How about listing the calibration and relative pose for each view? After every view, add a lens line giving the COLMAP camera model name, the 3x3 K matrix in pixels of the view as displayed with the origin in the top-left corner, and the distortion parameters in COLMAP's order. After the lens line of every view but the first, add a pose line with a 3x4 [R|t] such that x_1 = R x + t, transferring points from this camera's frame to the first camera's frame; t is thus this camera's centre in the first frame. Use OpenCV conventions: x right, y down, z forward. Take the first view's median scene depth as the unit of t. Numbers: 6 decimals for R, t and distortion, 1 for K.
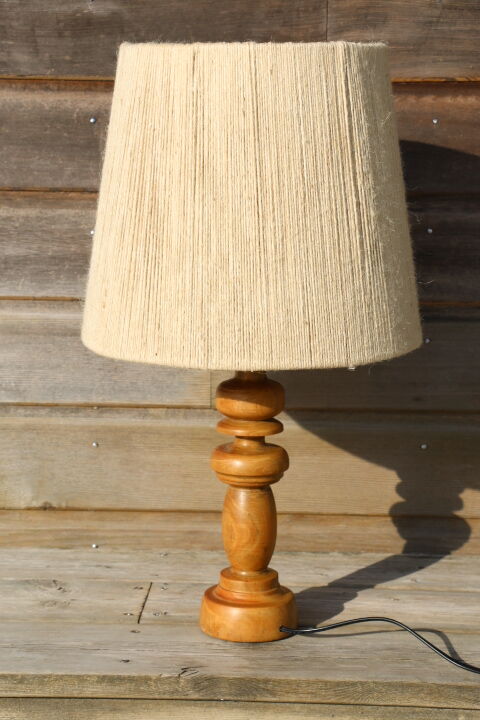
lens RADIAL K [[1410.5, 0, 240.0], [0, 1410.5, 360.0], [0, 0, 1]] dist [0.216868, 0.105361]
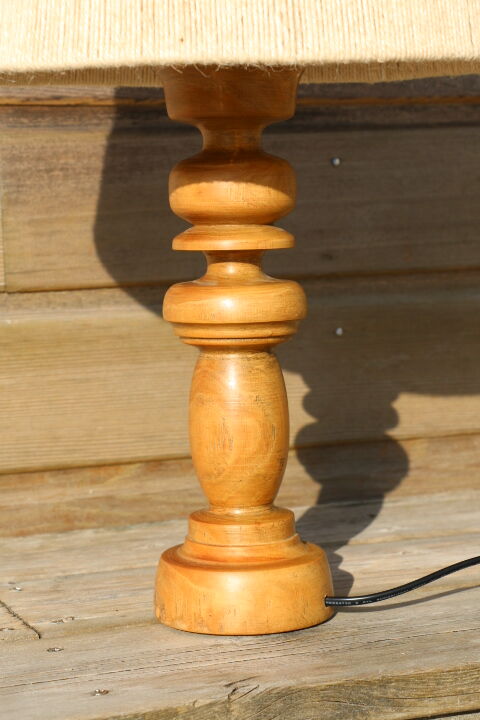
lens RADIAL K [[1630.7, 0, 240.0], [0, 1630.7, 360.0], [0, 0, 1]] dist [0.291275, 0.075432]
pose [[0.913938, -0.071881, 0.399438, -0.231043], [0.092508, 0.995179, -0.032576, 0.106057], [-0.395170, 0.066723, 0.916181, 0.396398]]
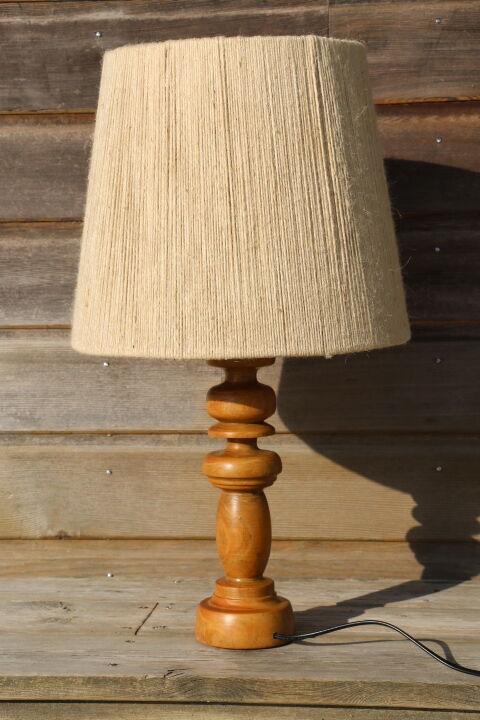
lens RADIAL K [[1410.5, 0, 240.0], [0, 1410.5, 360.0], [0, 0, 1]] dist [0.216868, 0.105361]
pose [[0.997056, -0.019413, -0.074182, 0.075659], [0.013159, 0.996388, -0.083888, 0.075734], [0.075543, 0.082664, 0.993710, 0.005736]]
